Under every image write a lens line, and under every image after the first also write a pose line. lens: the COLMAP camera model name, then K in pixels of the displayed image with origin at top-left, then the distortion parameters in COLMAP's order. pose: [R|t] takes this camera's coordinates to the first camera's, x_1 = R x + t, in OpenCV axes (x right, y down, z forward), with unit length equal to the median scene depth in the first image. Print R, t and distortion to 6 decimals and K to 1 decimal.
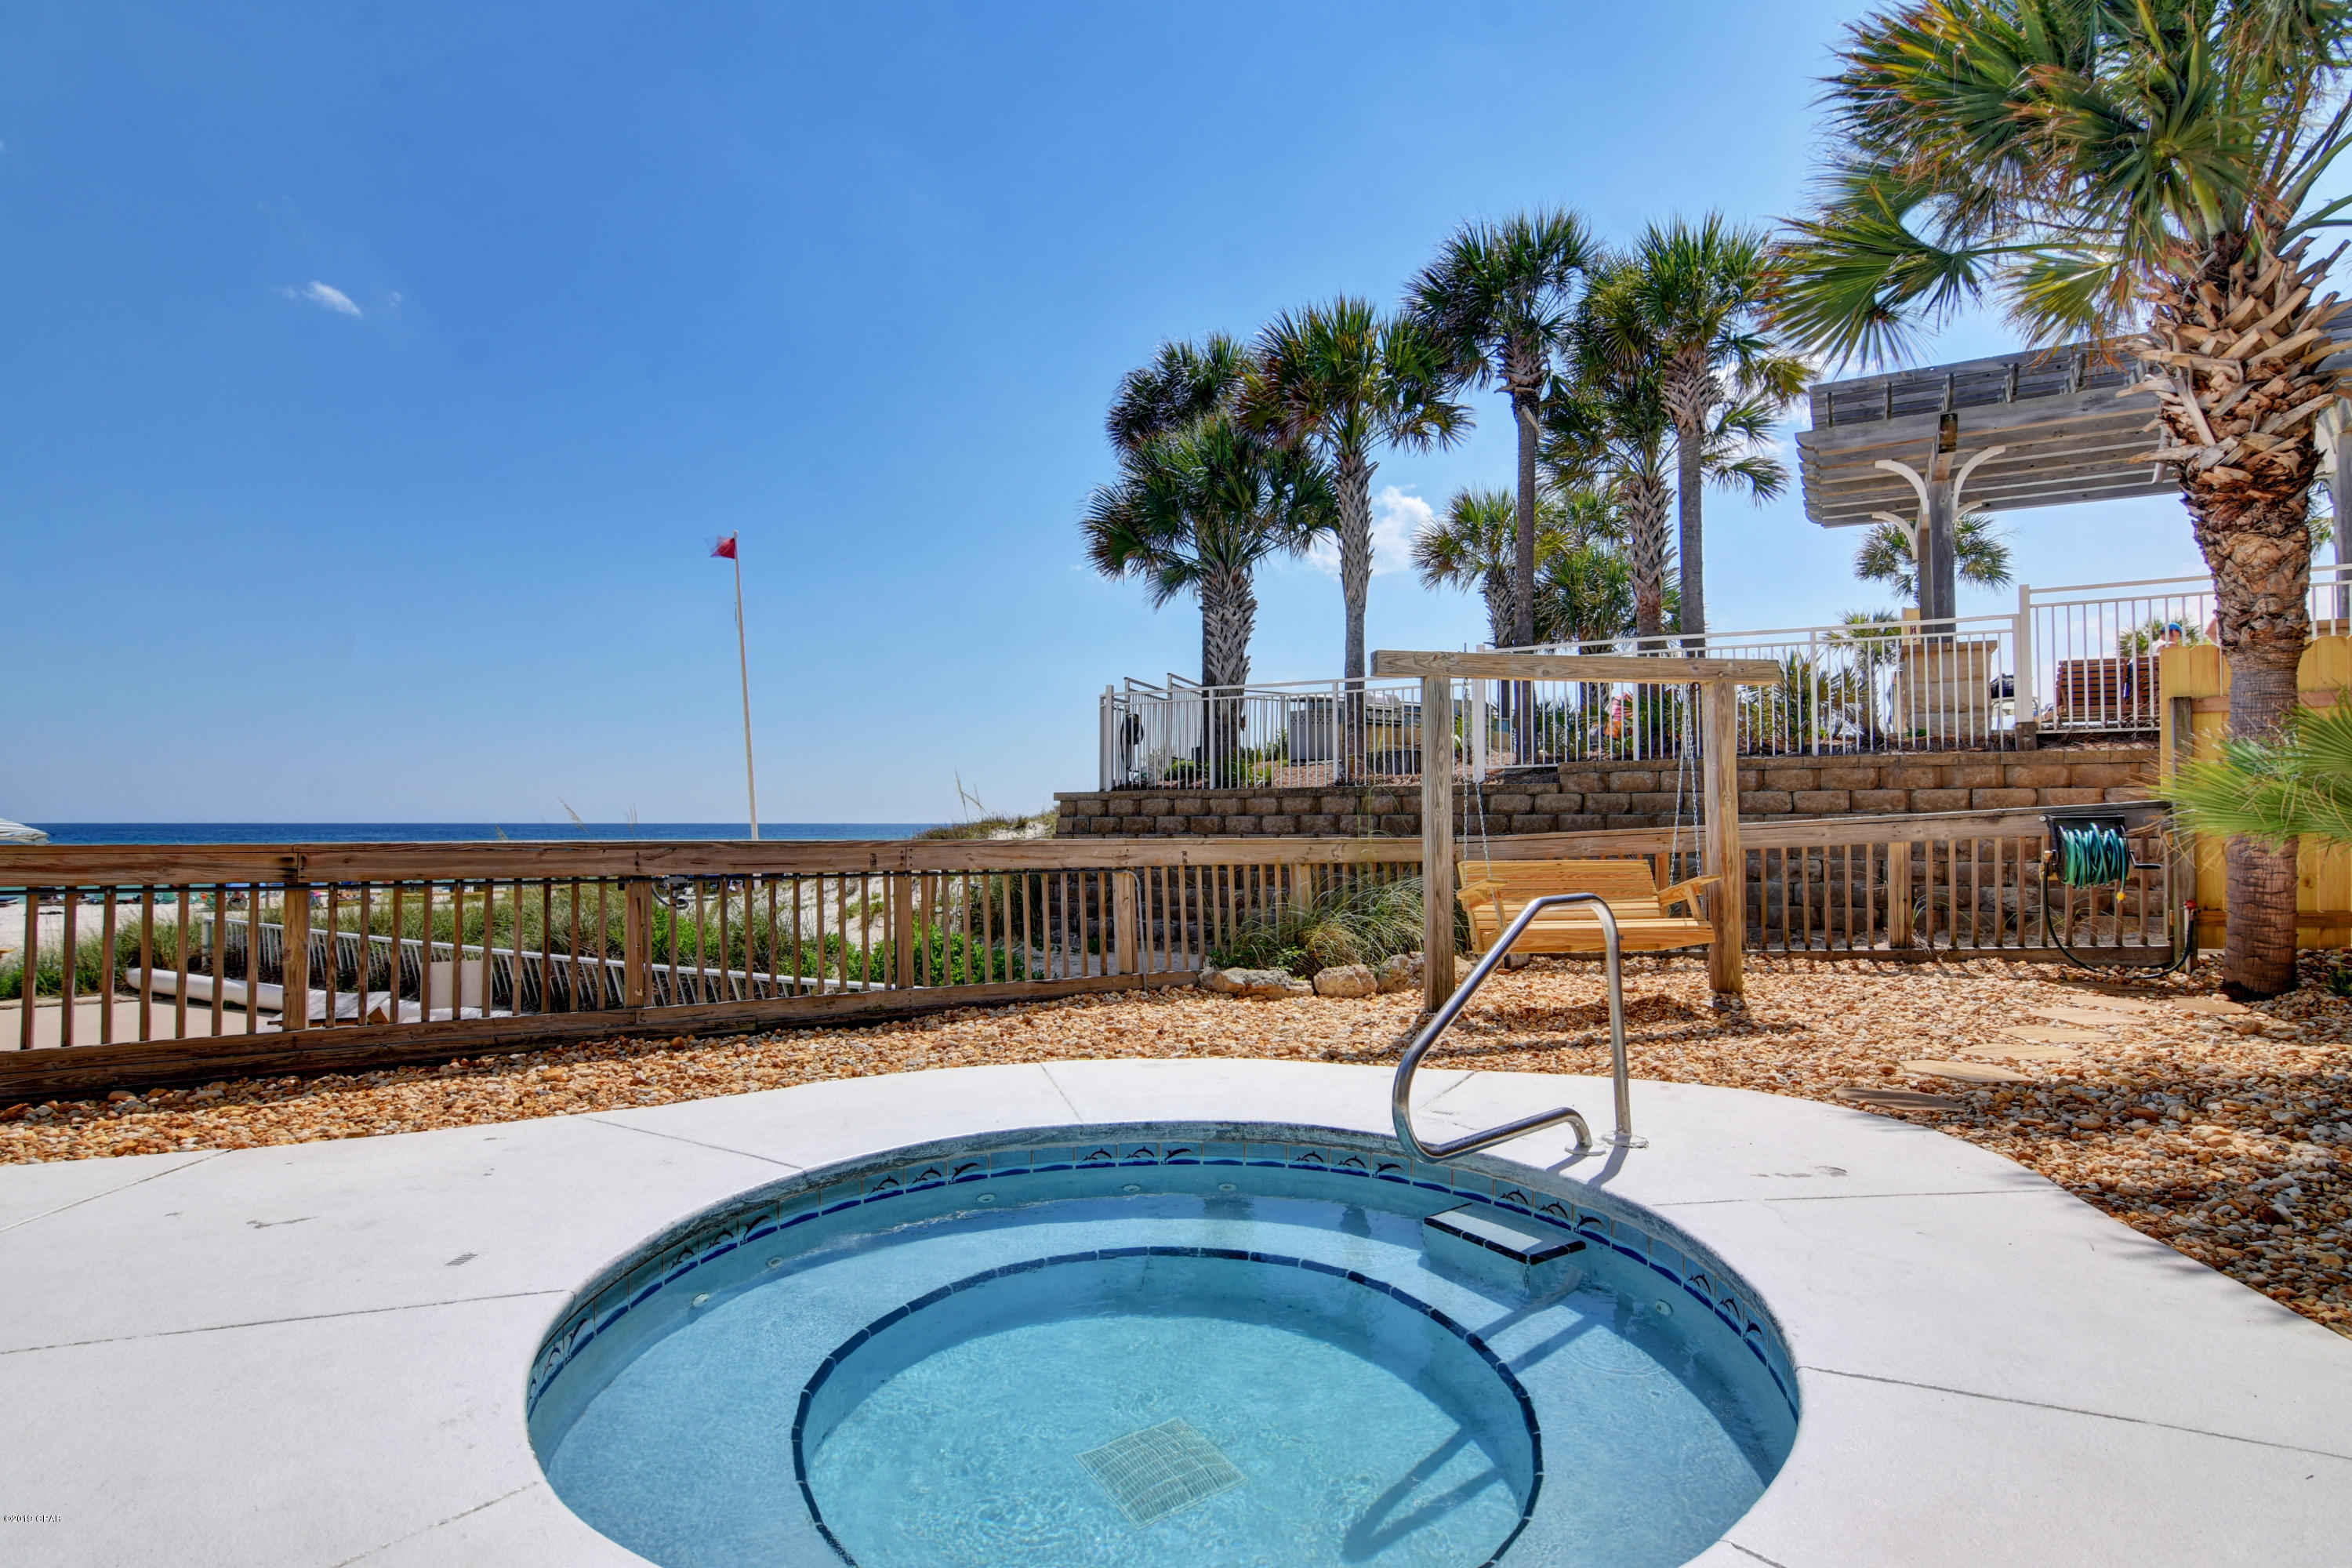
lens RADIAL K [[1105.5, 0, 1176.0], [0, 1105.5, 784.0], [0, 0, 1]] dist [-0.010787, 0.008948]
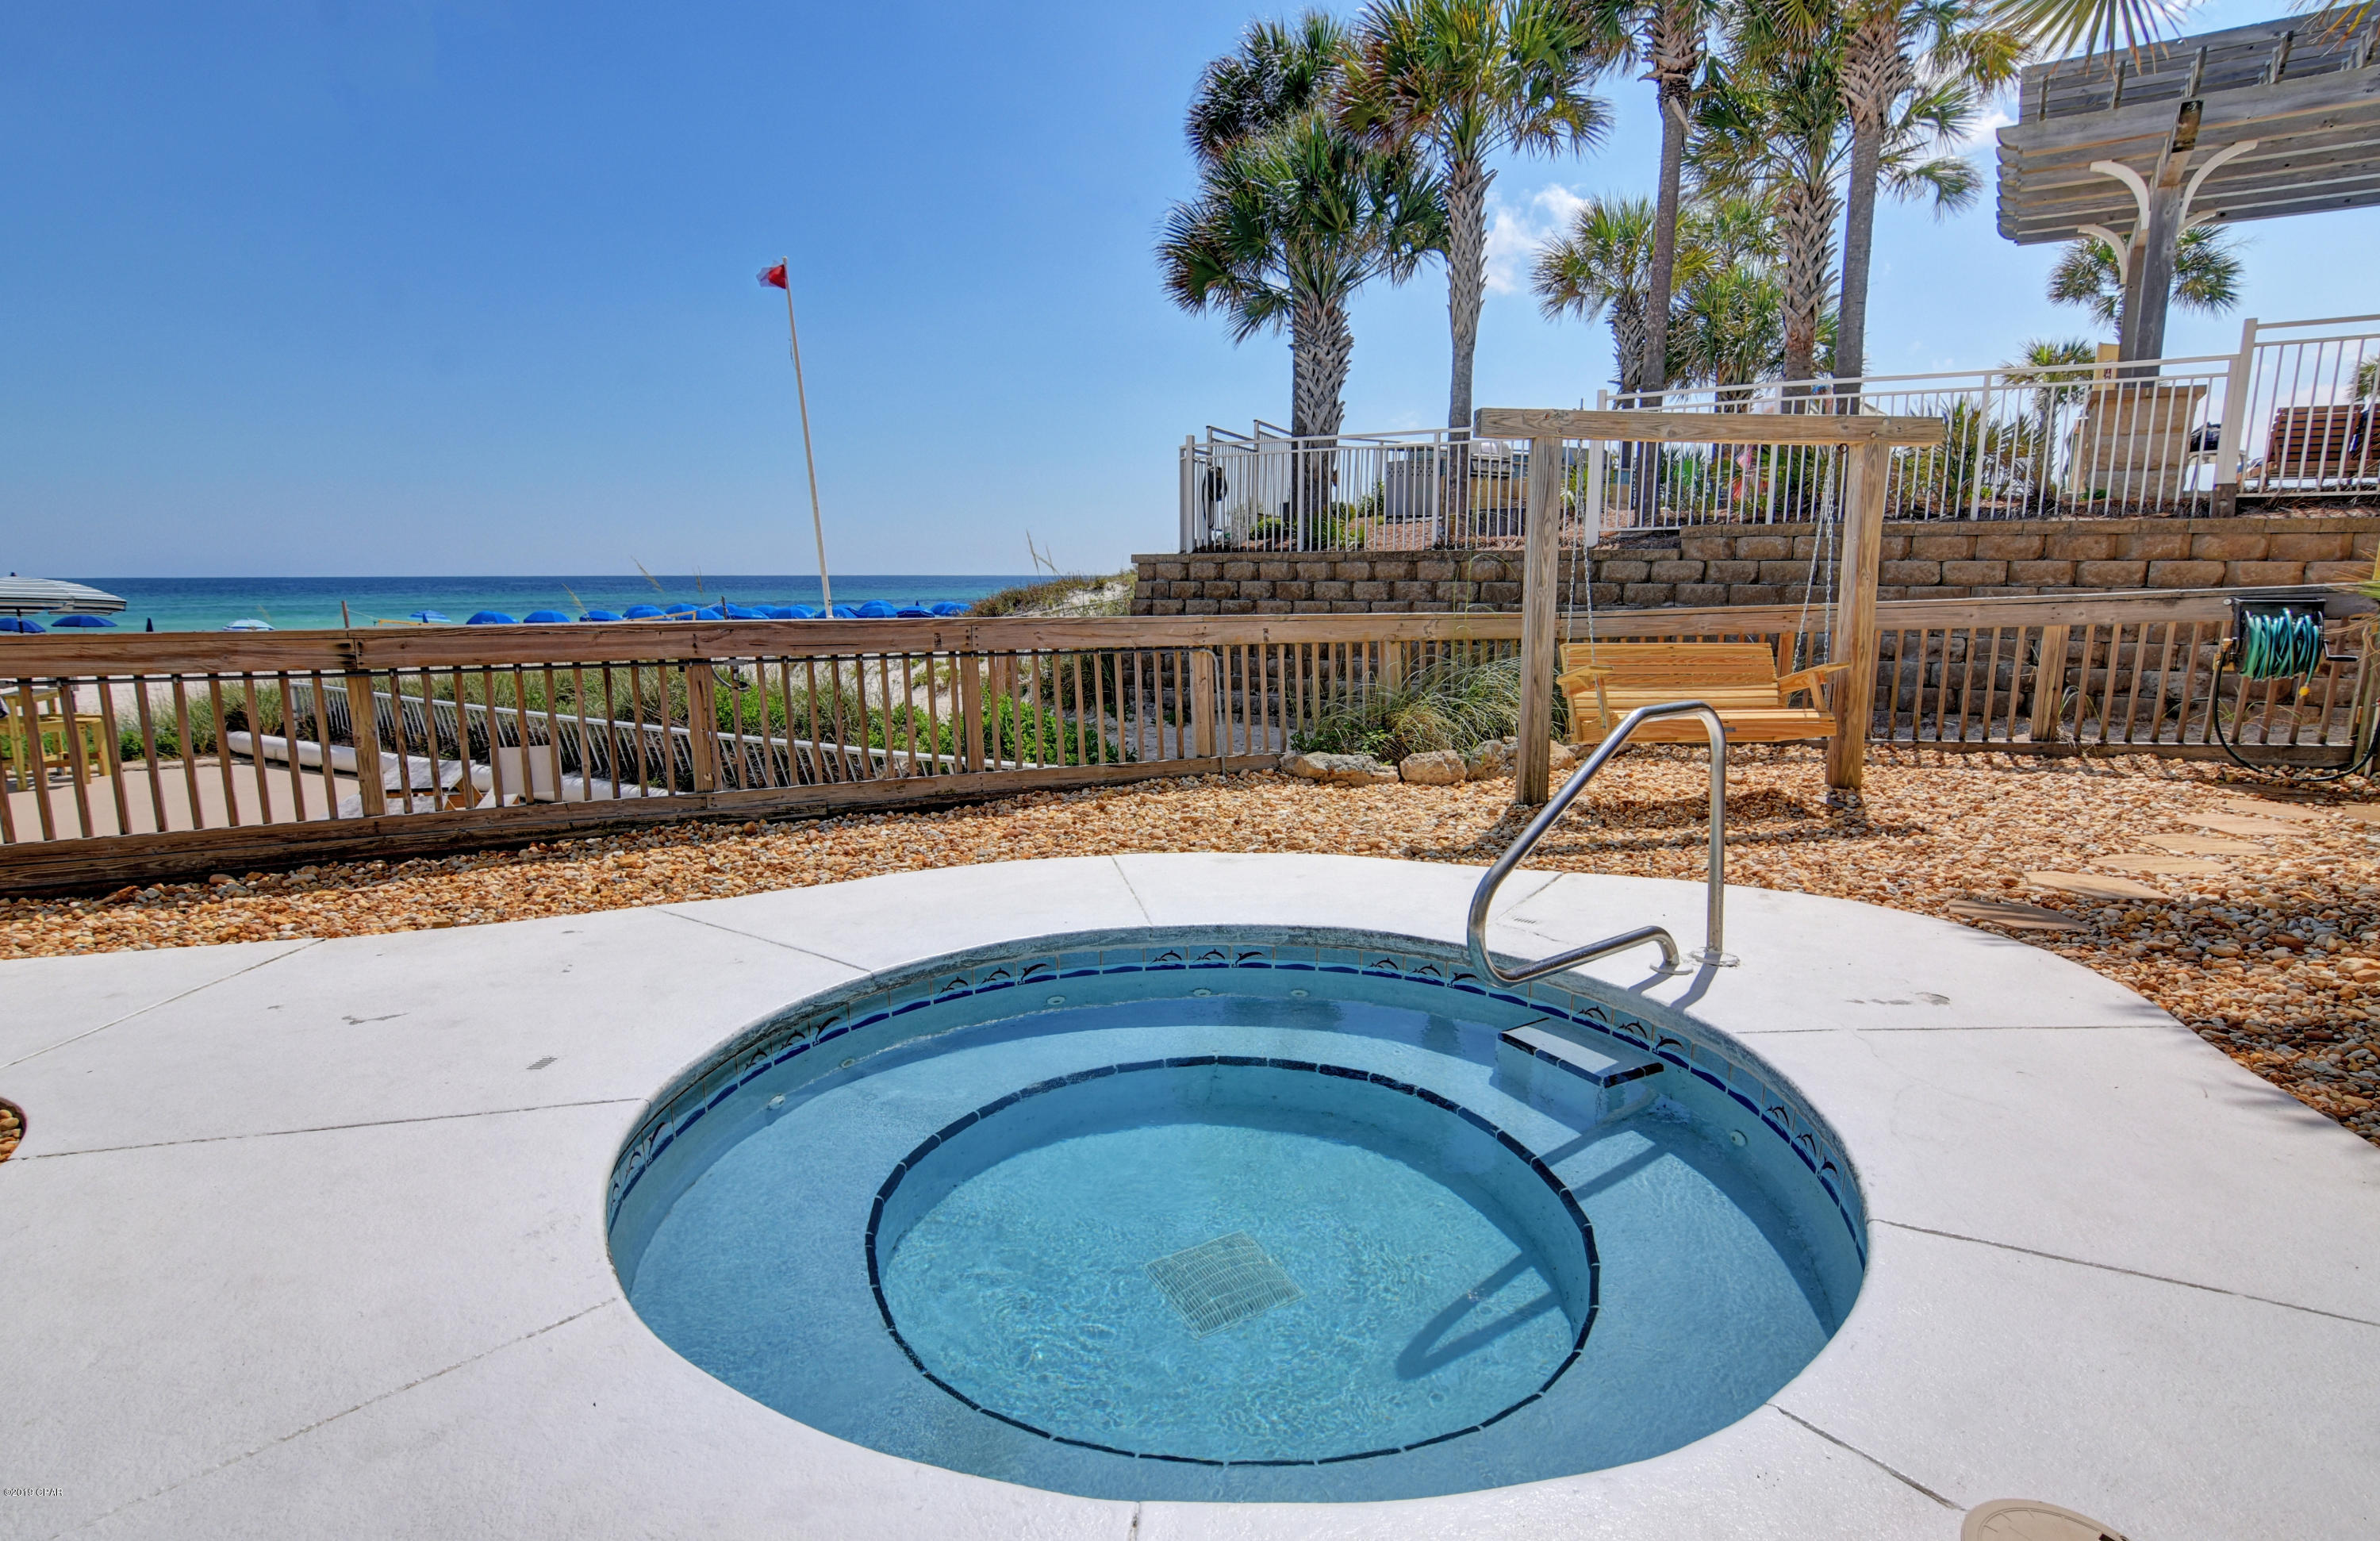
lens RADIAL K [[1160.5, 0, 1198.7], [0, 1160.5, 765.7], [0, 0, 1]] dist [-0.012589, 0.008945]
pose [[0.998483, 0.008236, -0.054441, 0.006001], [0.002329, 0.981549, 0.191198, -0.015066], [0.055012, -0.191035, 0.980040, 0.010544]]
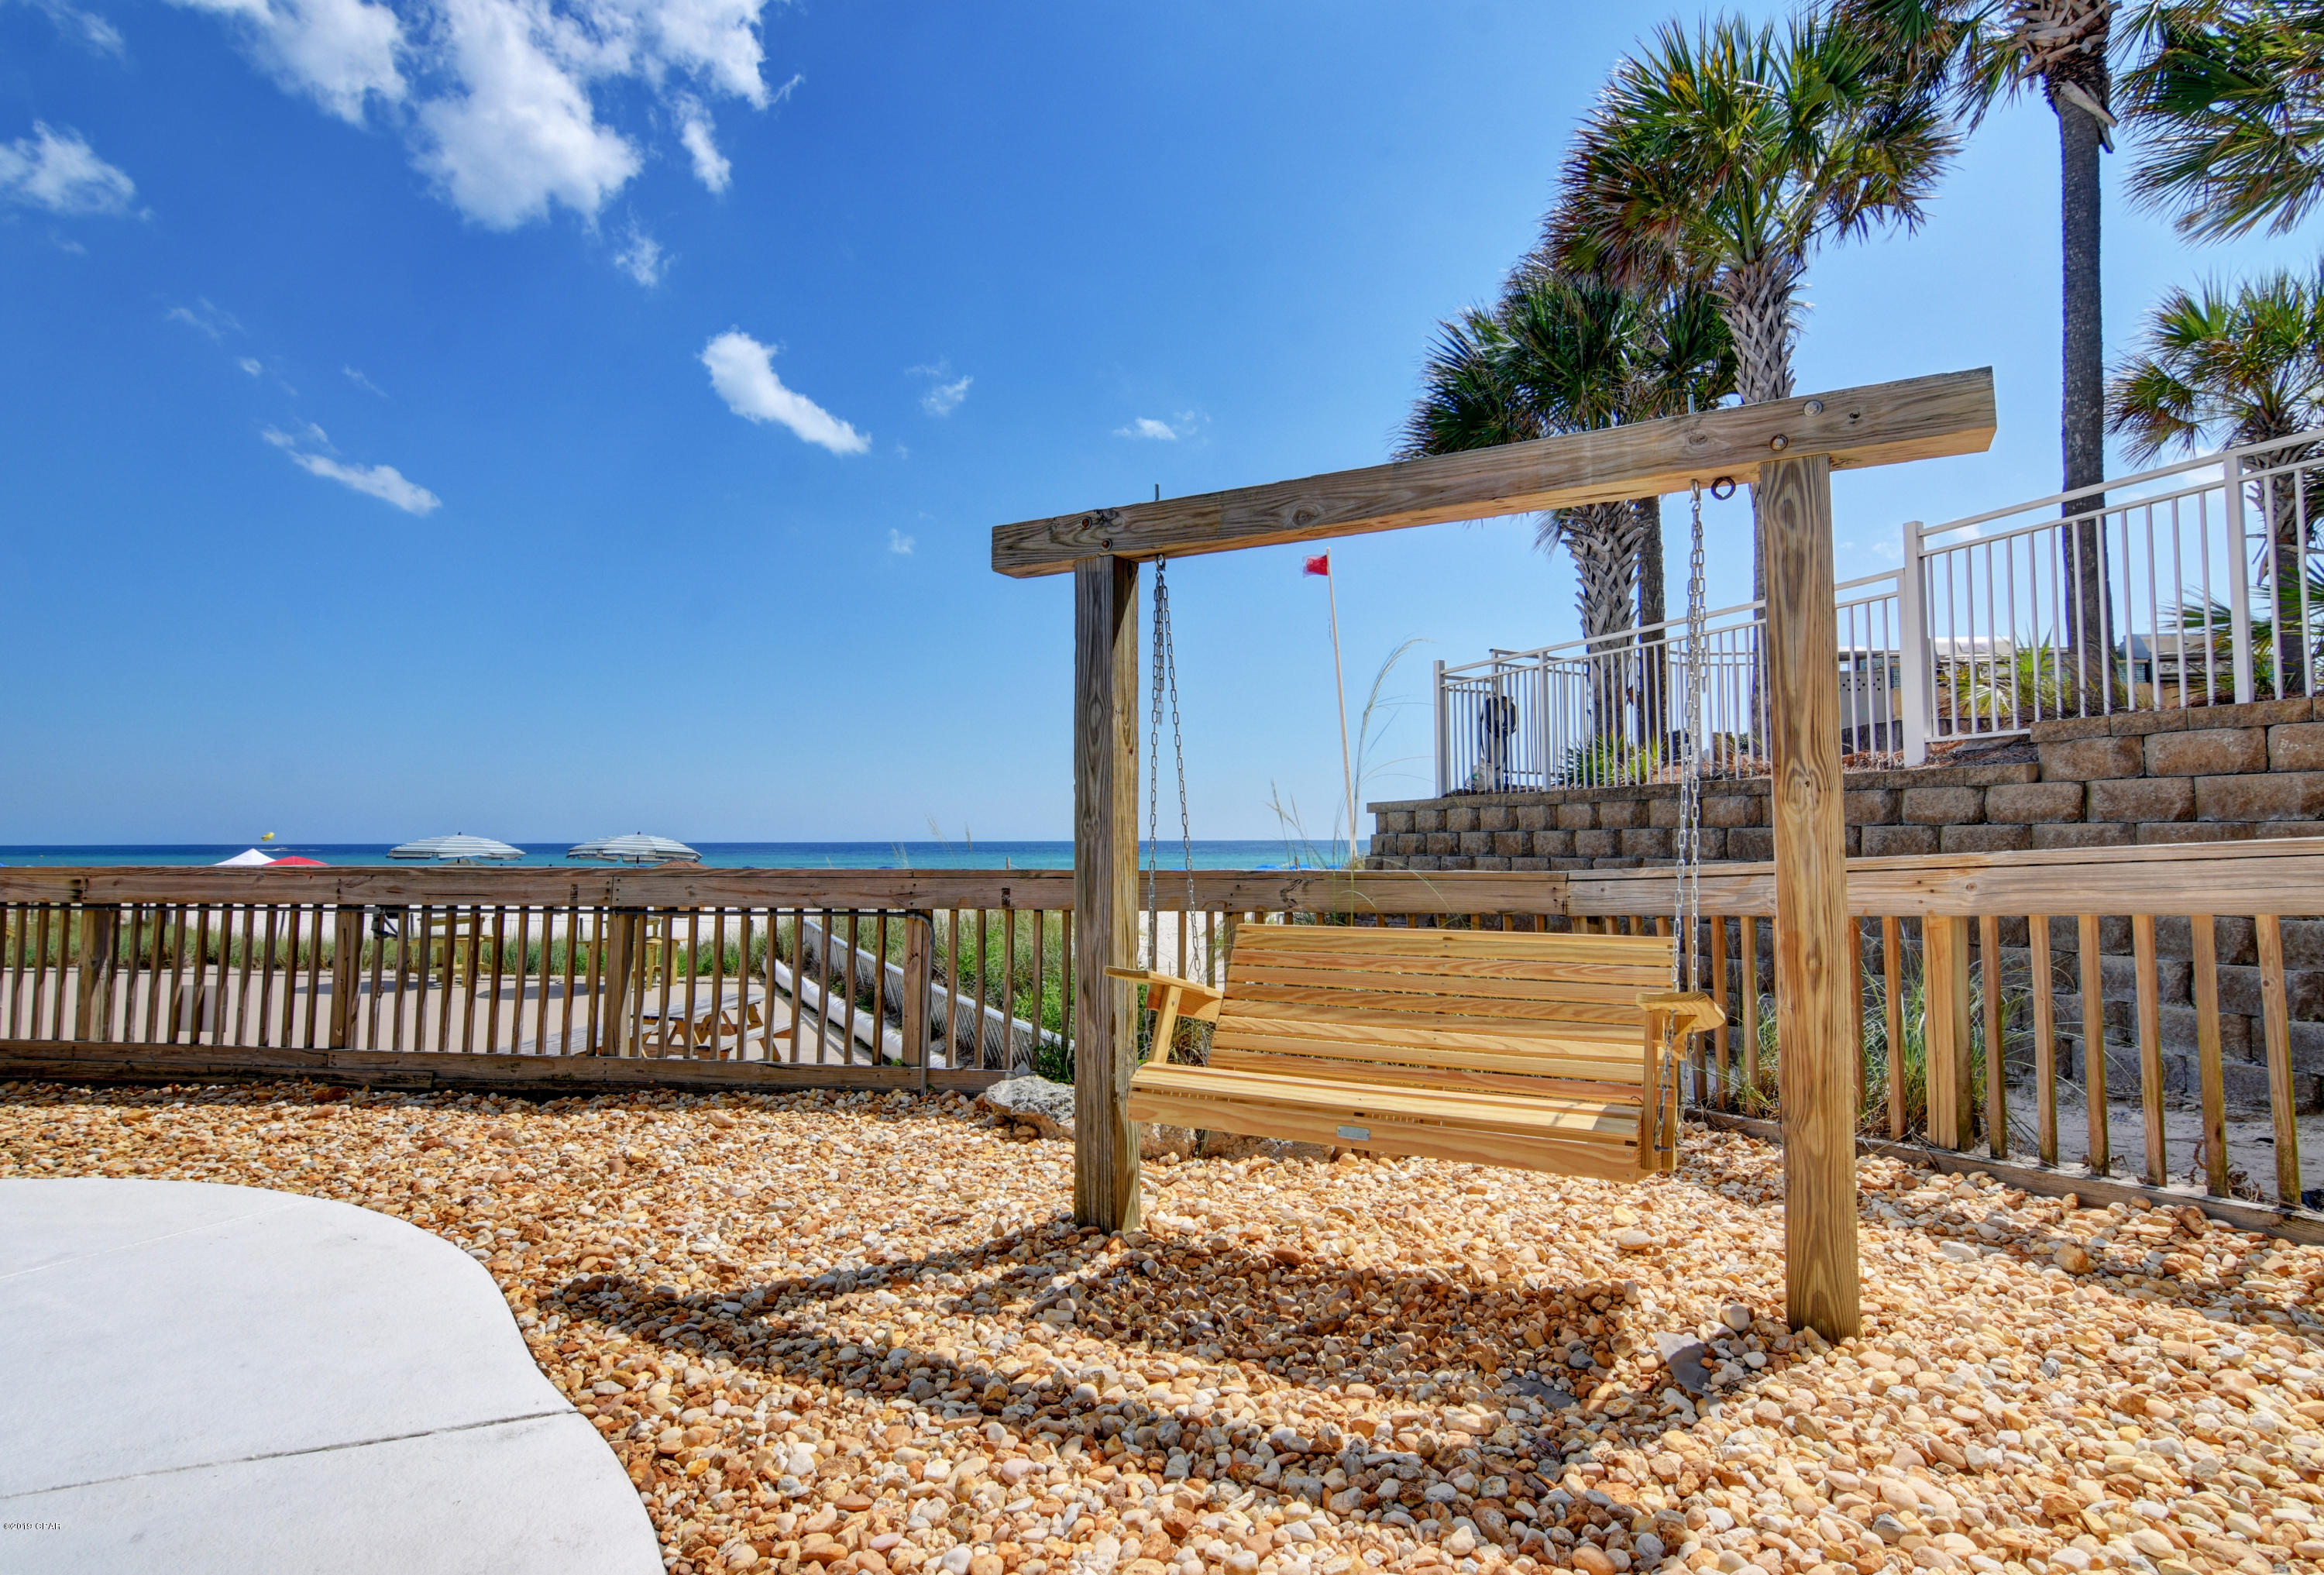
lens RADIAL K [[1169.9, 0, 897.9], [0, 1169.9, 781.9], [0, 0, 1]] dist [-0.017366, -0.000366]
pose [[0.797477, -0.033595, -0.602414, 0.427175], [0.024738, 0.999430, -0.022987, 0.012639], [0.602843, 0.003429, 0.797853, 0.448986]]
